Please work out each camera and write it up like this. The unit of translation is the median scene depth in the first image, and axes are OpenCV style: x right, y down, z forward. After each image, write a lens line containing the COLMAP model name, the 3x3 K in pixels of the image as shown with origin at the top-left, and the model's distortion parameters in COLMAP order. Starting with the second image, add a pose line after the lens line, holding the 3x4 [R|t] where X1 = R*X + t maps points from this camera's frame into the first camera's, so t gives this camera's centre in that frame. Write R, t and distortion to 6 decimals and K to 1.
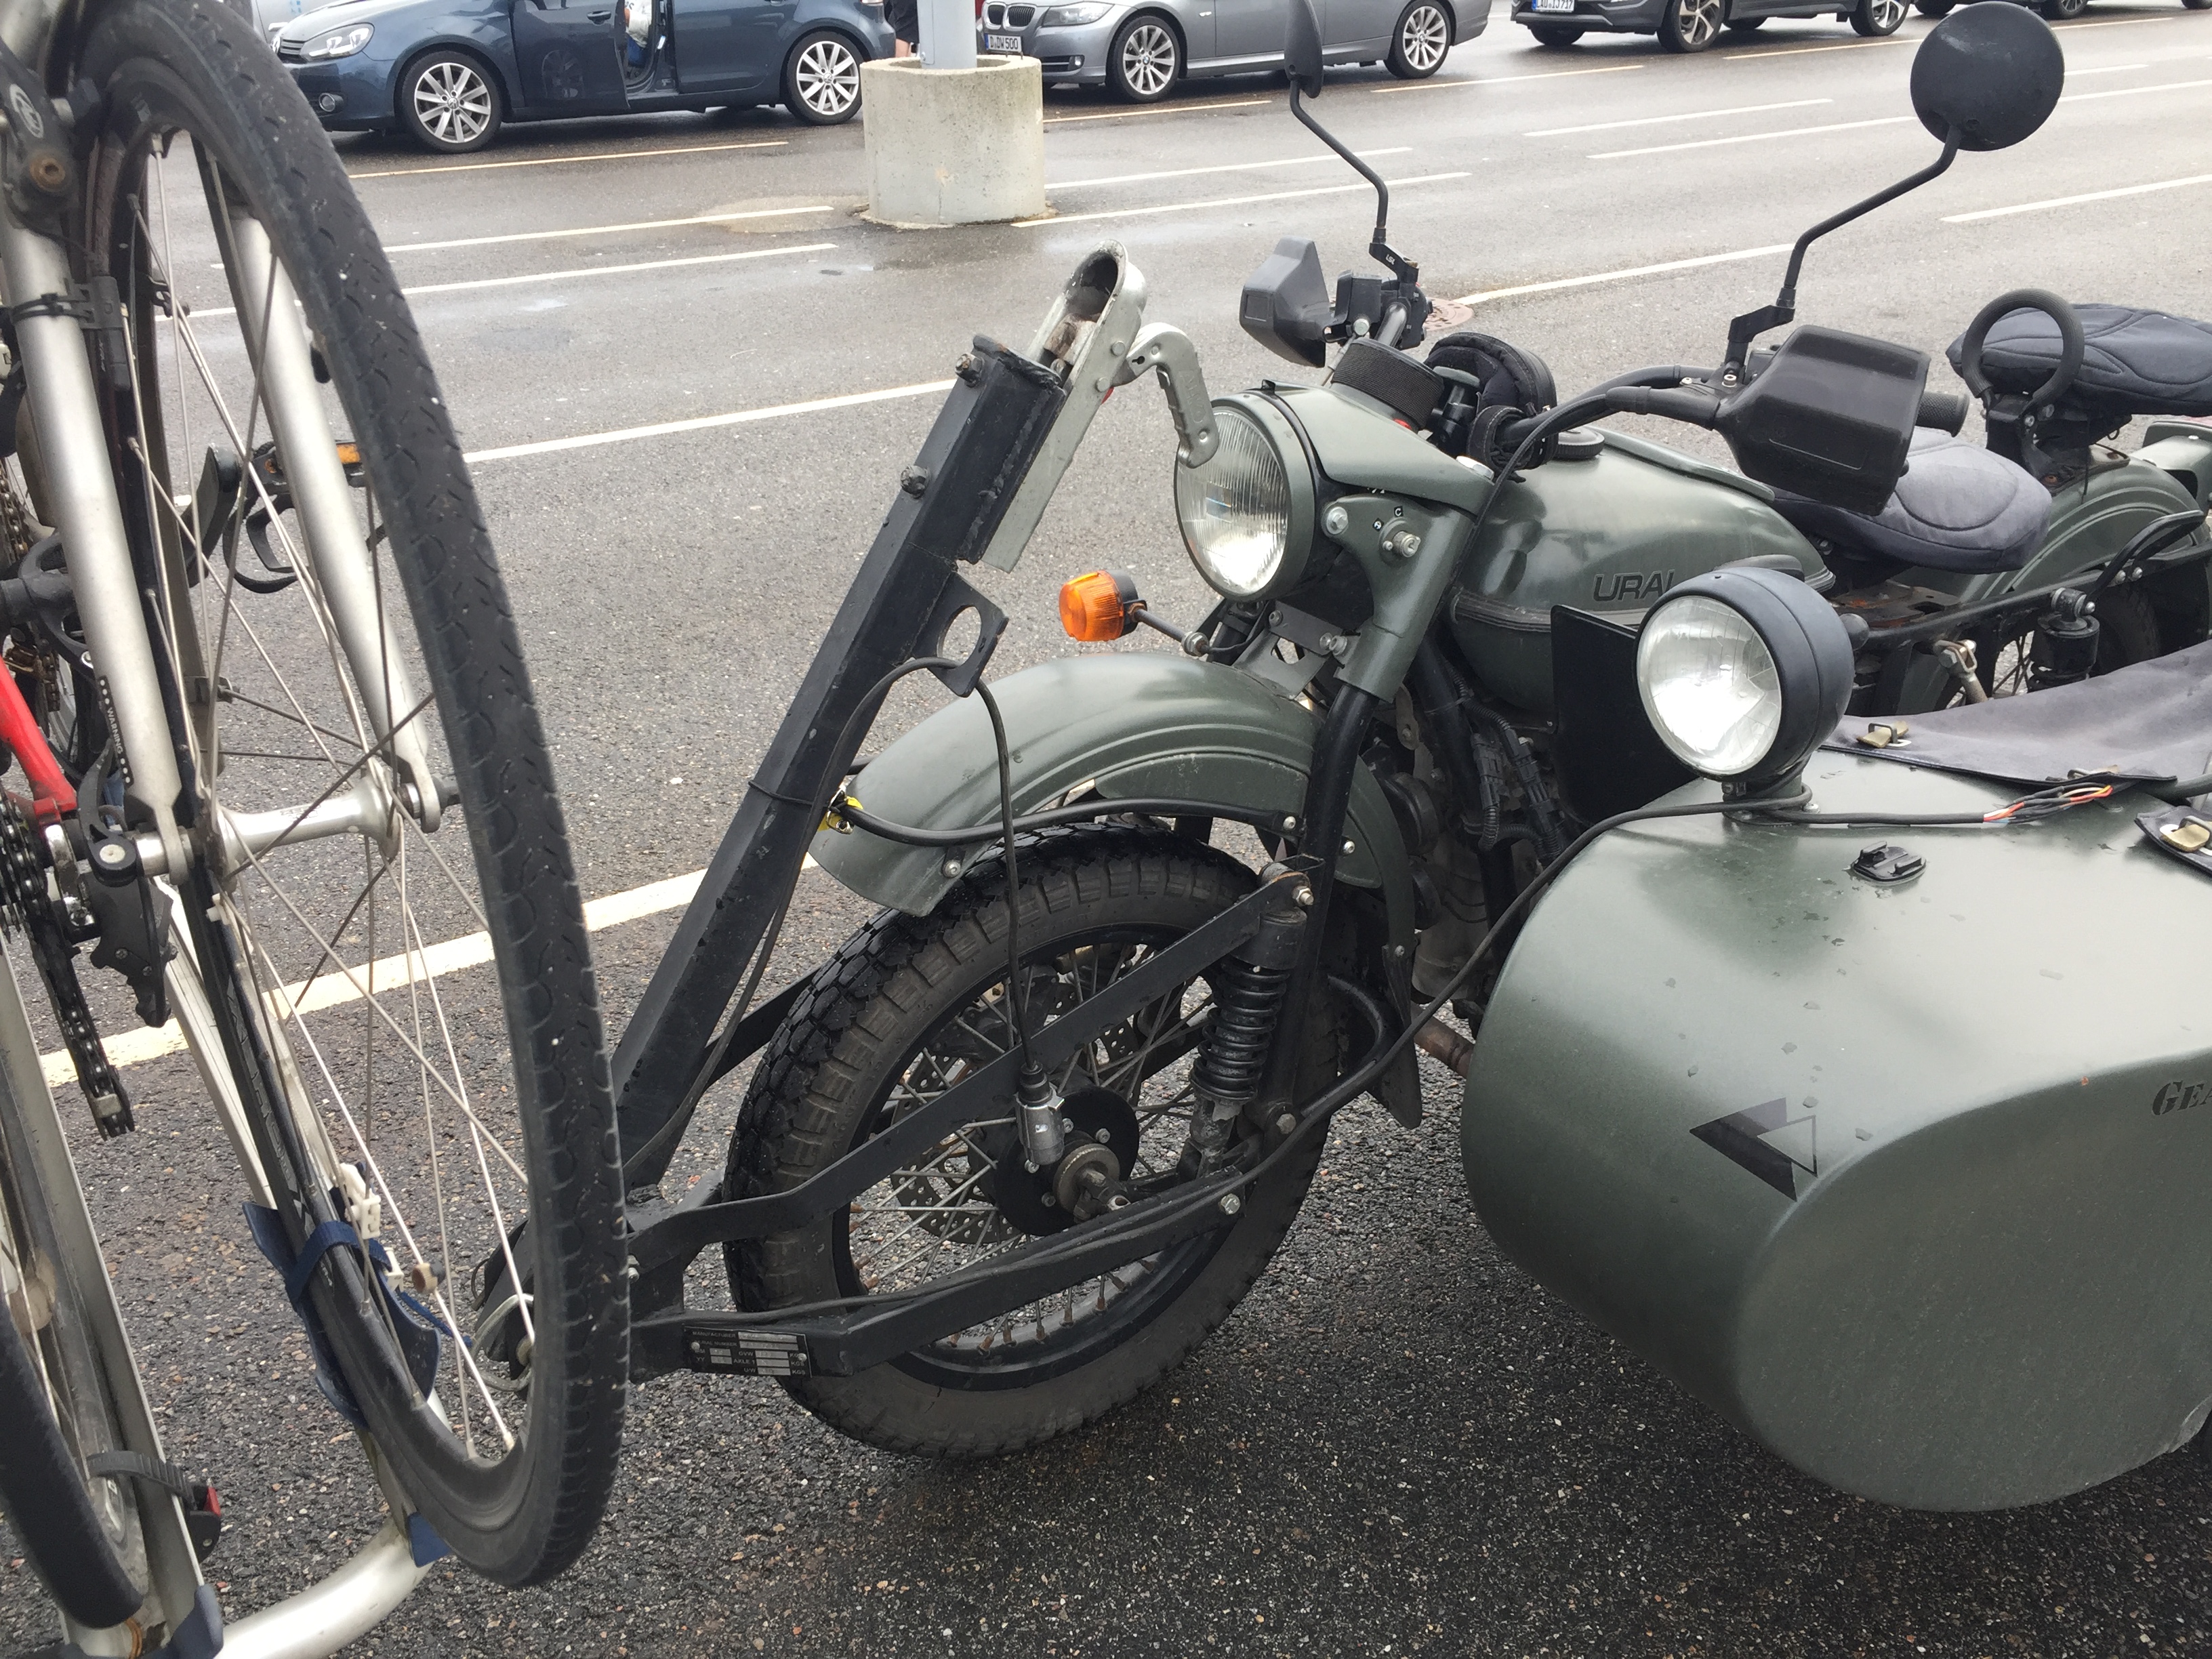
lens RADIAL K [[1862.2, 0, 1105.8], [0, 1862.2, 835.8], [0, 0, 1]] dist [0.027343, -0.012811]
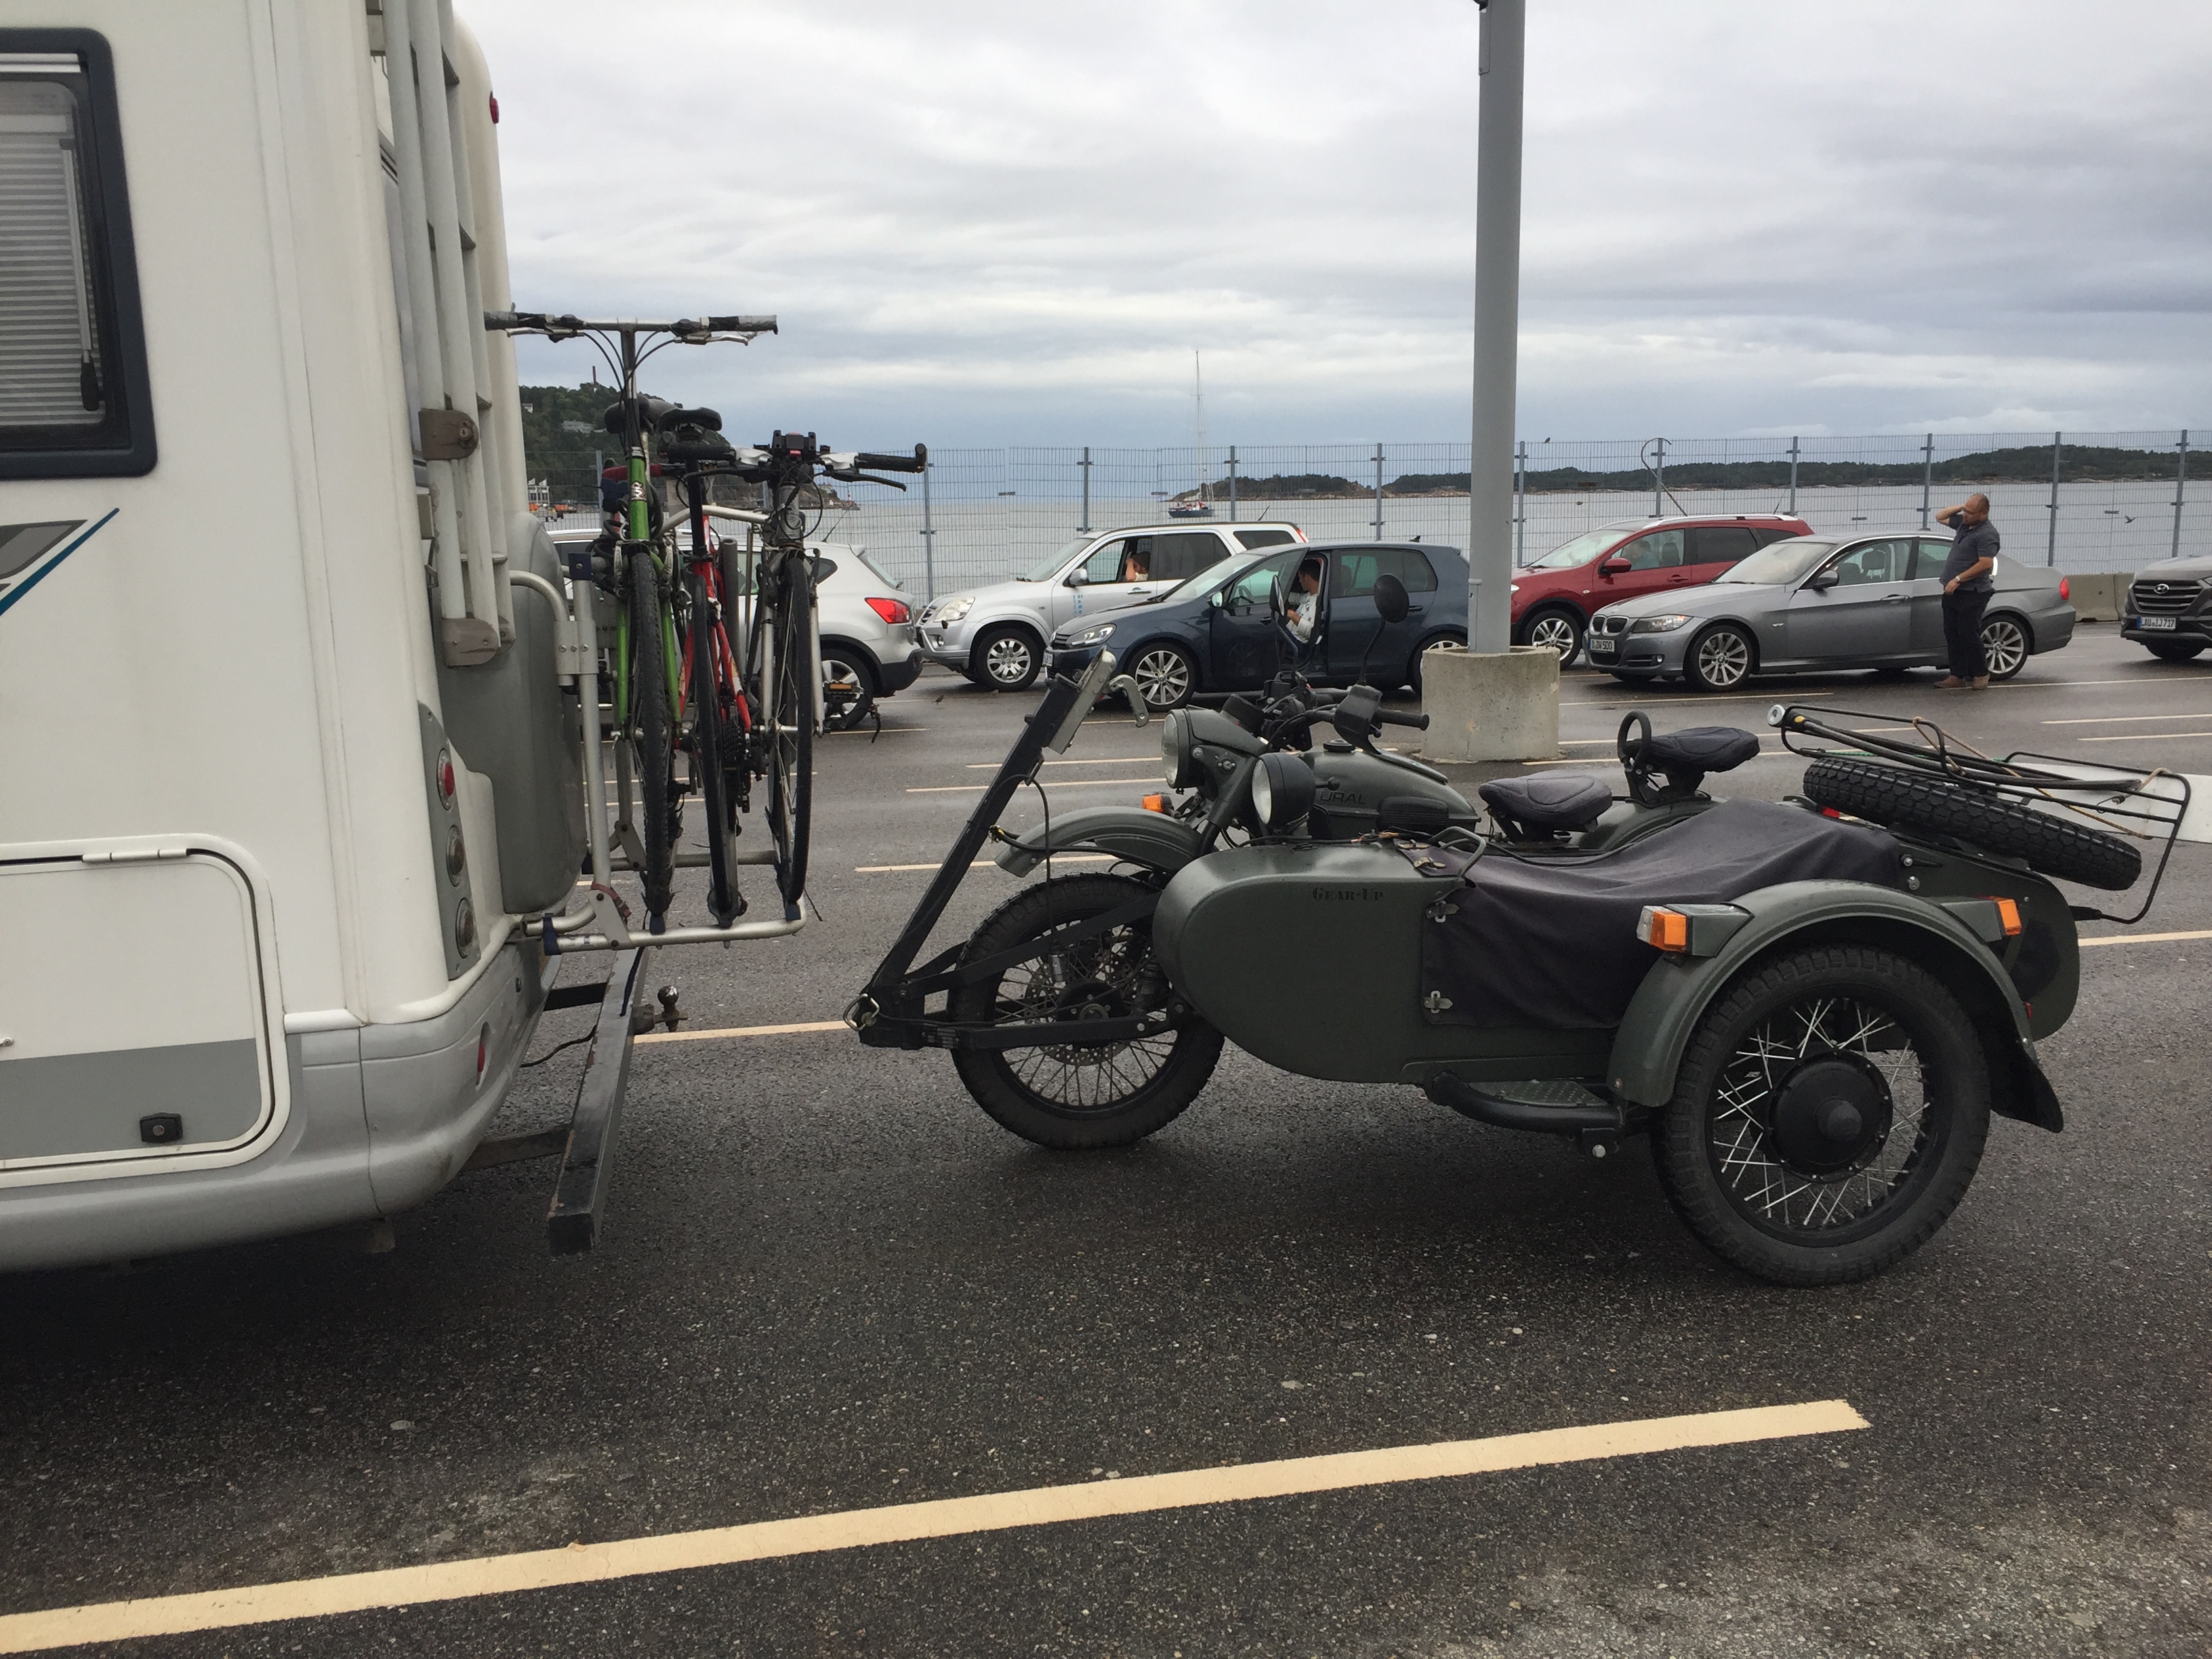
lens RADIAL K [[1862.2, 0, 1107.1], [0, 1862.2, 826.8], [0, 0, 1]] dist [0.027343, -0.012811]
pose [[0.923159, 0.051962, -0.380890, 0.131827], [-0.166260, 0.947329, -0.273726, 0.087552], [0.346604, 0.316020, 0.883174, -0.174608]]
